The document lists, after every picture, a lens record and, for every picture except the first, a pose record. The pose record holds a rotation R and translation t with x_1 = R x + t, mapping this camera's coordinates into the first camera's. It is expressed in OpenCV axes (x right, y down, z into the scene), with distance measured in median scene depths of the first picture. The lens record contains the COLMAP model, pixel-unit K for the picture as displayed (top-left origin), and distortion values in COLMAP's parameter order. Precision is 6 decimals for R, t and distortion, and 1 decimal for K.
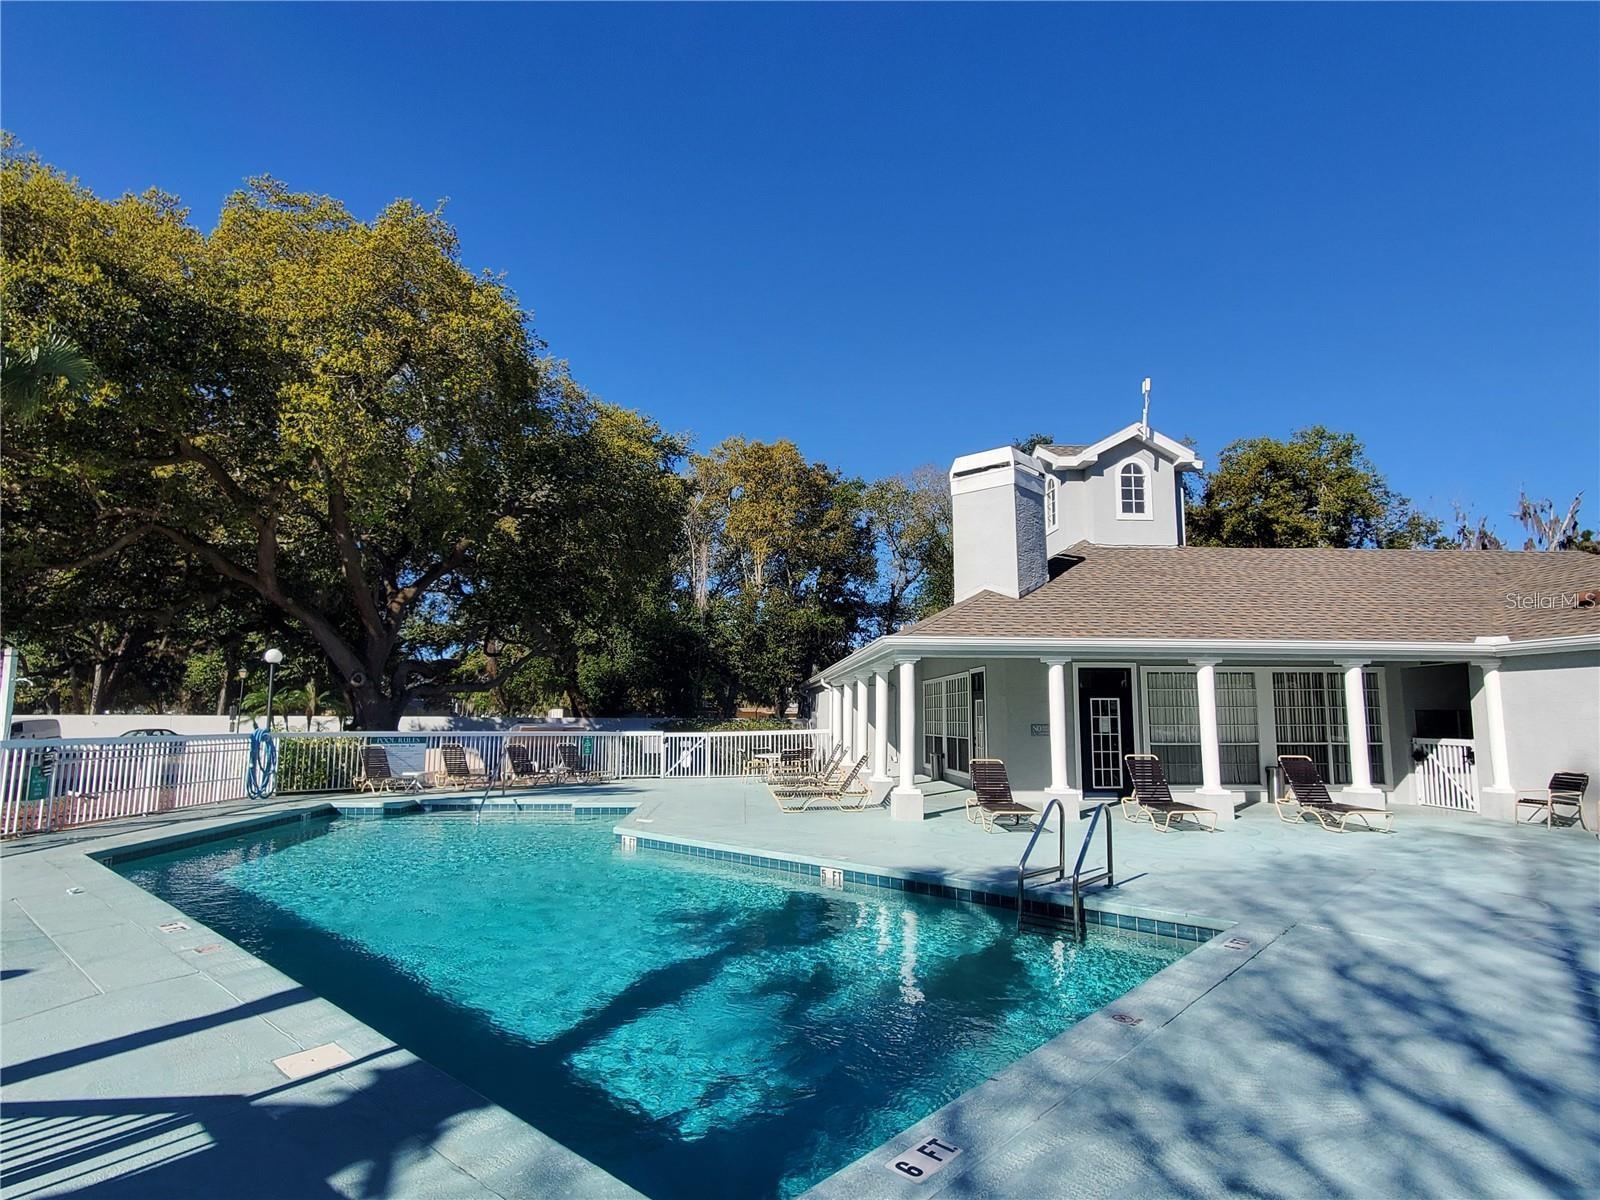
lens RADIAL K [[826.0, 0, 800.0], [0, 826.0, 600.0], [0, 0, 1]] dist [-0.013306, -0.000363]
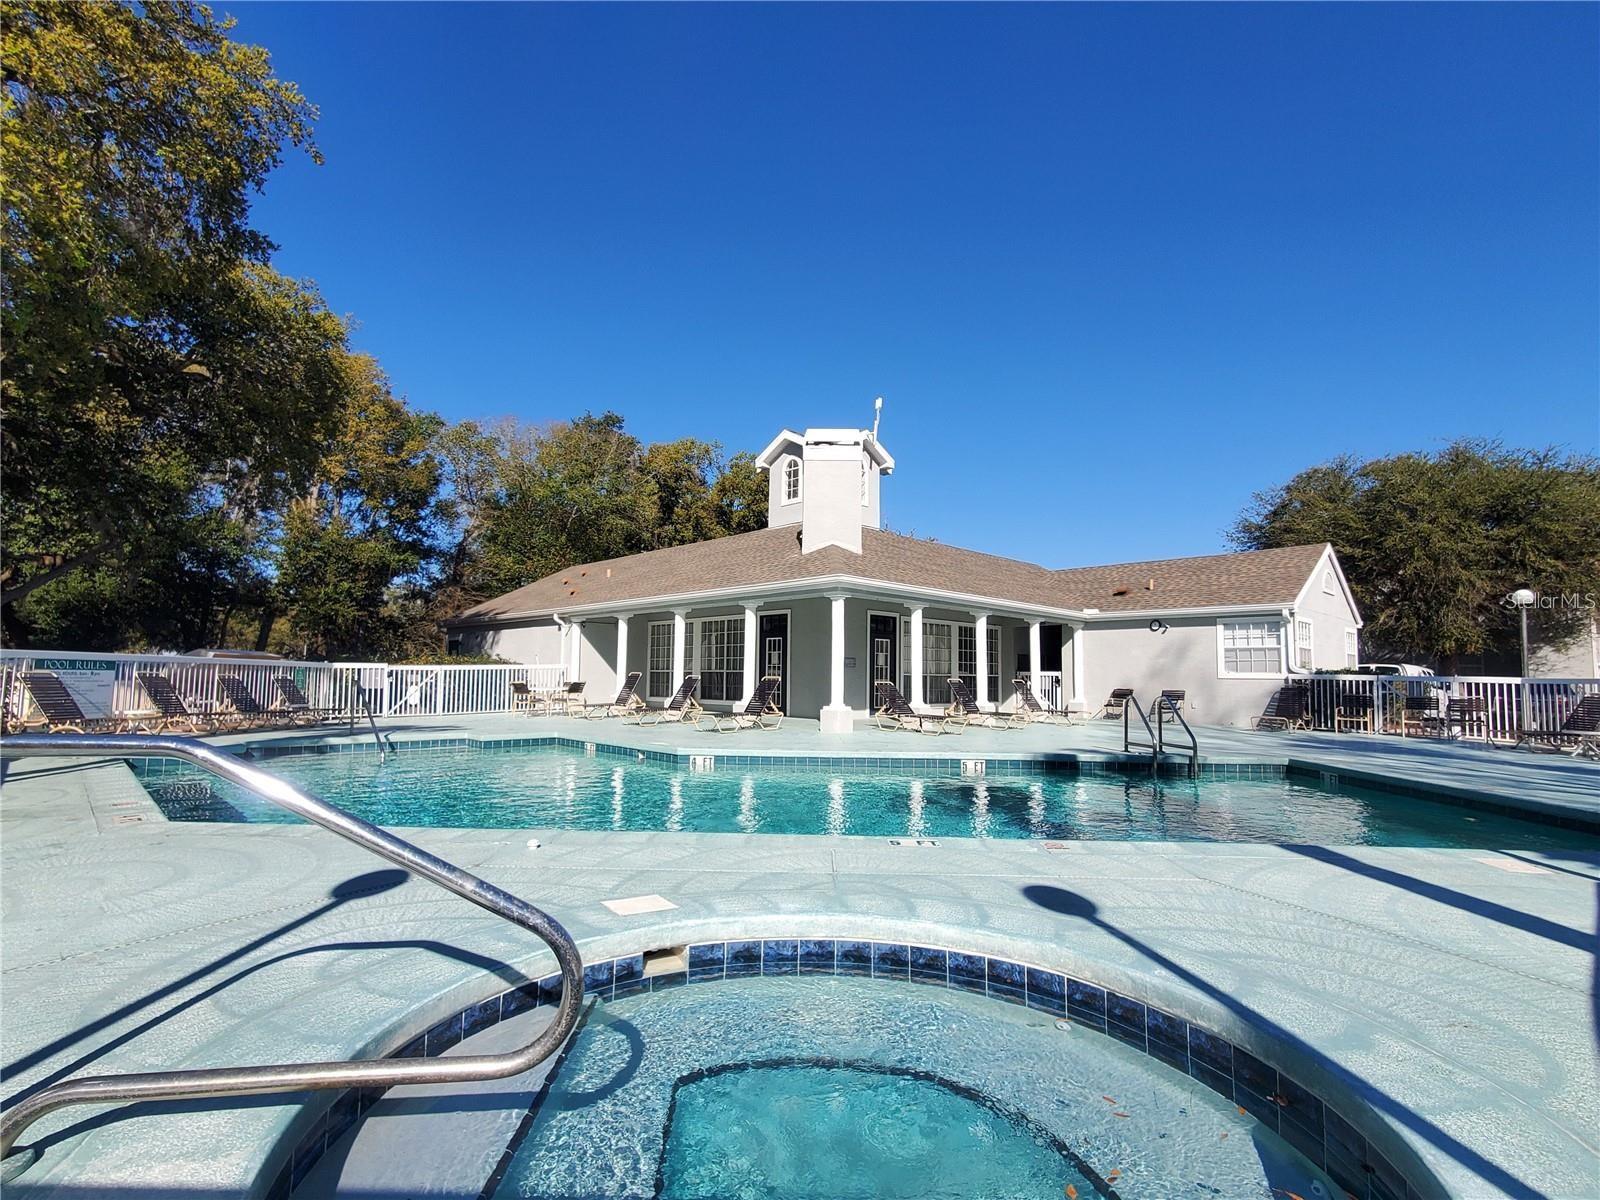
lens RADIAL K [[742.0, 0, 800.0], [0, 742.0, 600.0], [0, 0, 1]] dist [-0.039459, 0.000024]
pose [[0.756654, 0.070453, 0.650008, -0.471067], [-0.100135, 0.994936, 0.008725, 0.058593], [-0.646102, -0.071690, 0.759877, 0.193934]]
